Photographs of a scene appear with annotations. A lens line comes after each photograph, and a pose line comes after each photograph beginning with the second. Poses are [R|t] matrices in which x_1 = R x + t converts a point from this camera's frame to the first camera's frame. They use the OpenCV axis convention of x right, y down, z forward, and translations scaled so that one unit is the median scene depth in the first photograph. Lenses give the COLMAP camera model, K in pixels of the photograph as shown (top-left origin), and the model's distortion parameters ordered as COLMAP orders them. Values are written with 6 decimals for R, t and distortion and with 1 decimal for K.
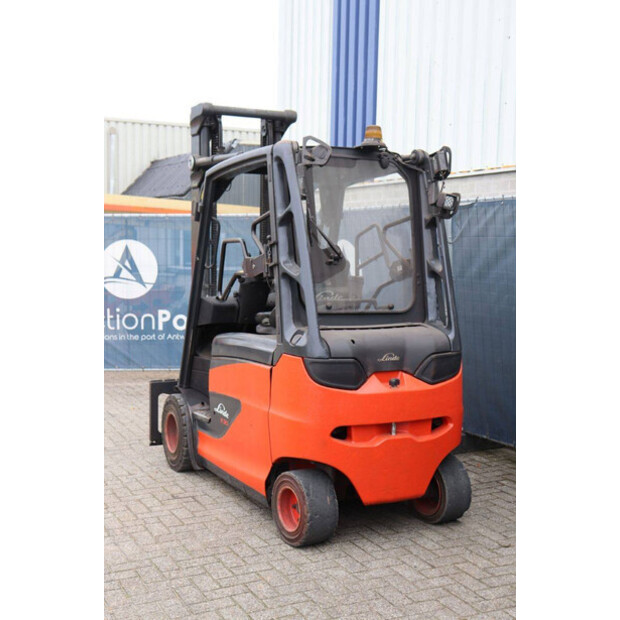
lens RADIAL K [[867.6, 0, 310.0], [0, 867.6, 310.0], [0, 0, 1]] dist [0.032719, 0.029760]
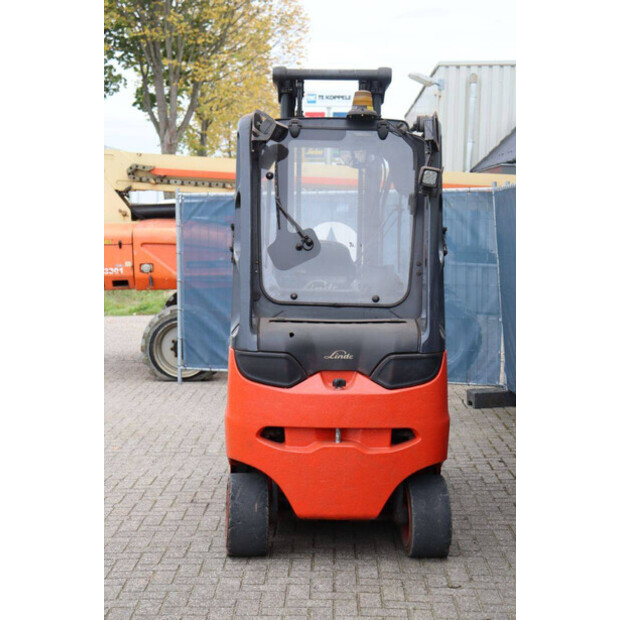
lens RADIAL K [[1202.7, 0, 310.0], [0, 1202.7, 310.0], [0, 0, 1]] dist [0.258651, 0.065289]
pose [[0.893753, 0.030194, -0.447542, 0.579471], [-0.032992, 0.999454, 0.001544, 0.007145], [0.447344, 0.013386, 0.894262, -0.107659]]
